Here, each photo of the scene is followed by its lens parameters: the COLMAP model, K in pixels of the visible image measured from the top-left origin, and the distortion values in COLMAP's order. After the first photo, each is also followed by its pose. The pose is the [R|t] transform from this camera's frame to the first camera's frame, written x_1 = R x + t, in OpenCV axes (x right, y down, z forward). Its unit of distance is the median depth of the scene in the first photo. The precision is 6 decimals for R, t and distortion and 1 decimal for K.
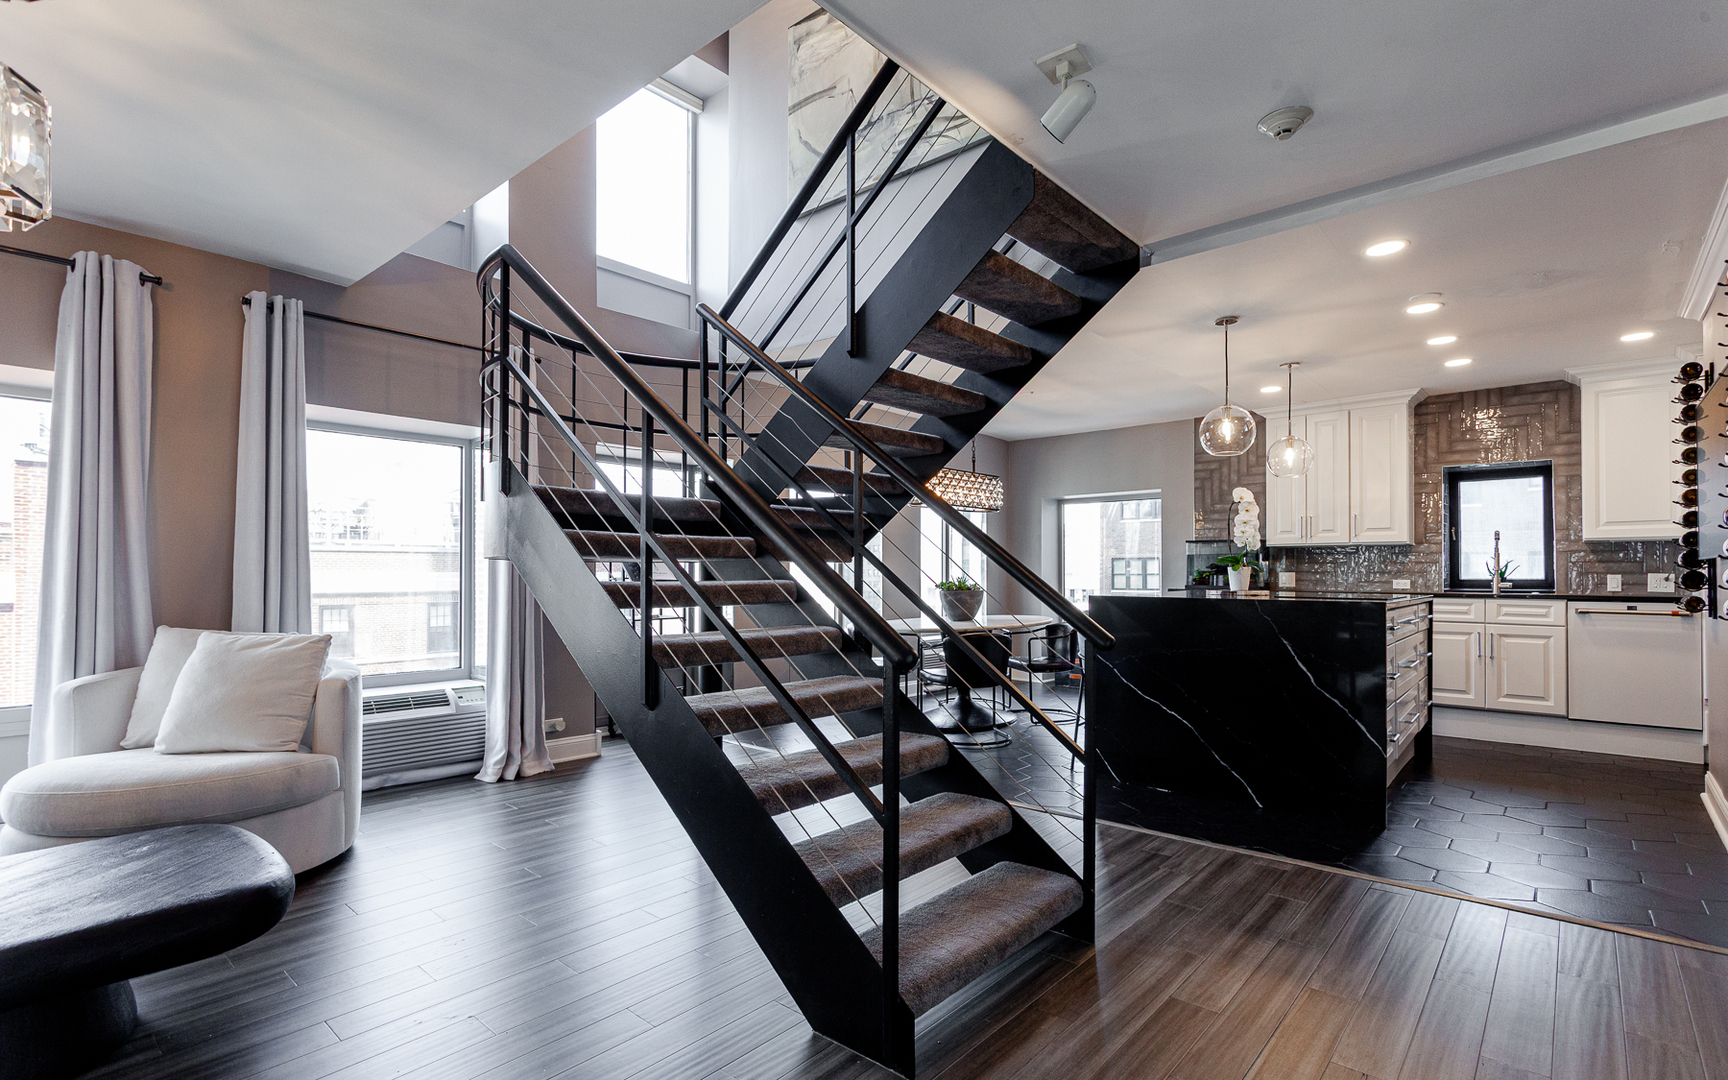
lens RADIAL K [[814.3, 0, 873.4], [0, 814.3, 563.6], [0, 0, 1]] dist [-0.000119, 0.001411]
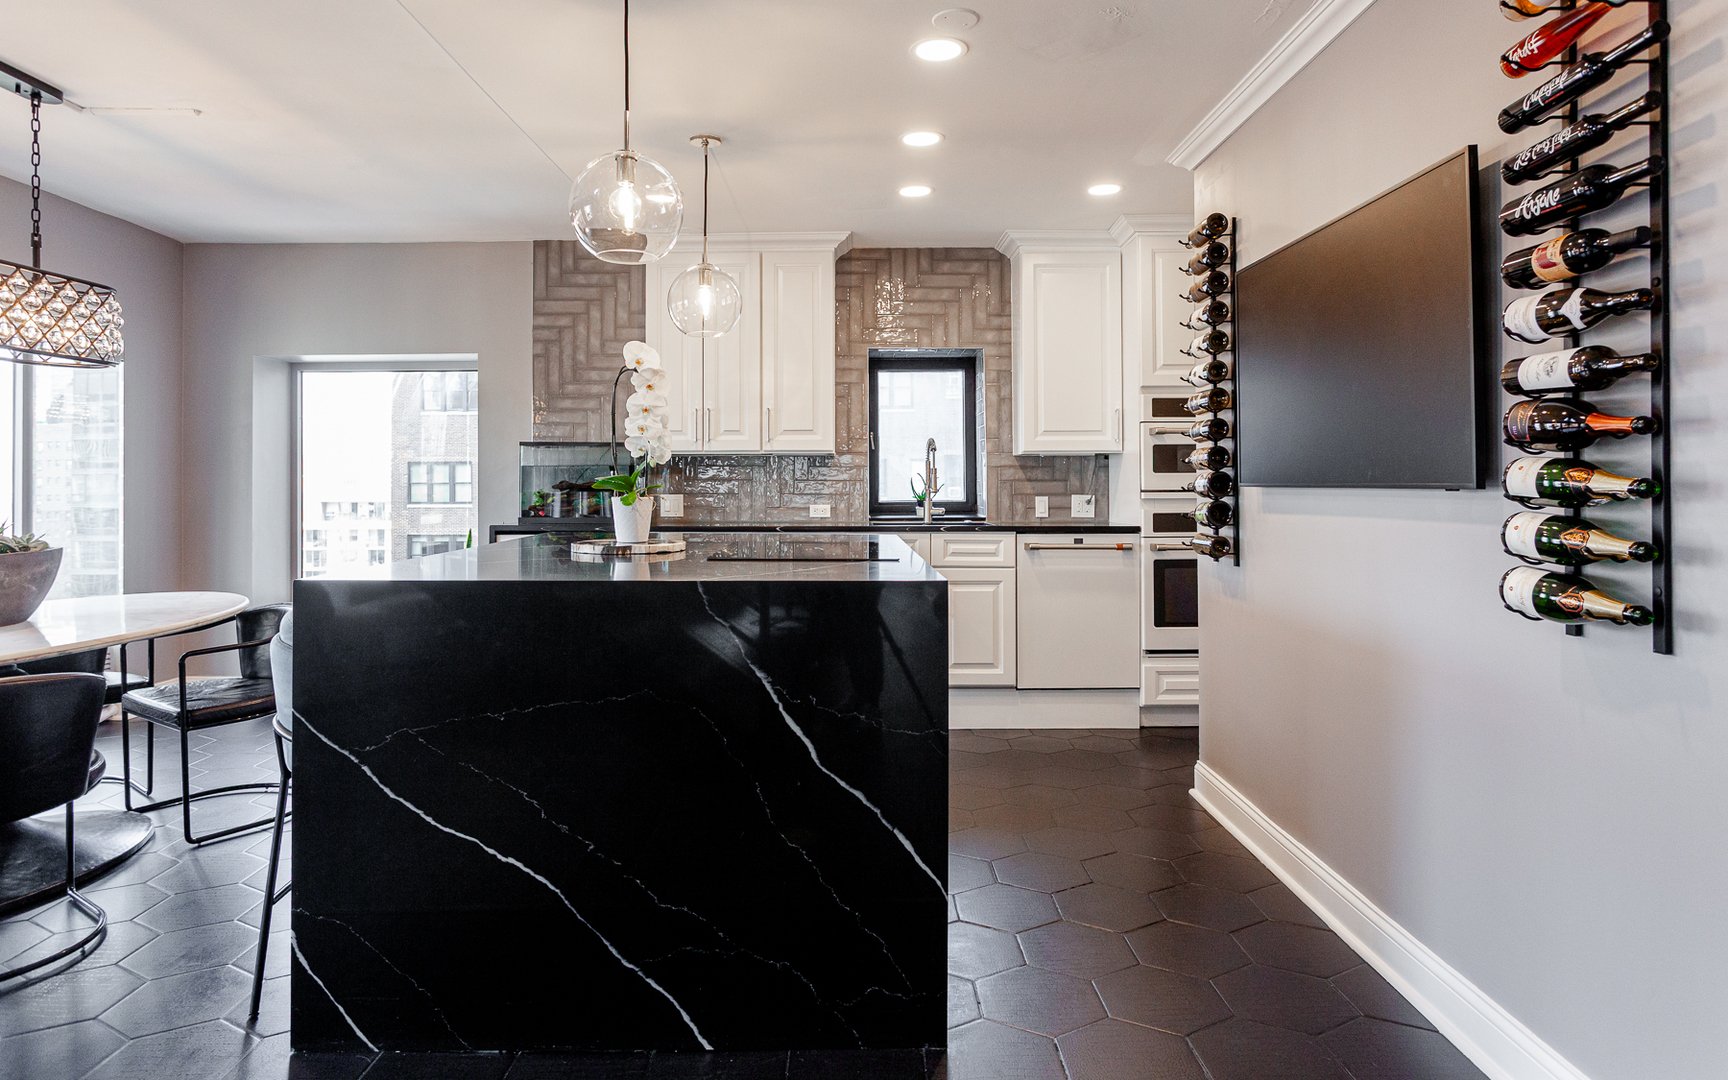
lens RADIAL K [[978.4, 0, 829.5], [0, 978.4, 472.4], [0, 0, 1]] dist [-0.004784, 0.009161]
pose [[0.772045, 0.002350, 0.635564, 0.156407], [-0.005655, 0.999979, 0.003172, -0.014343], [-0.635543, -0.006043, 0.772042, 0.456816]]
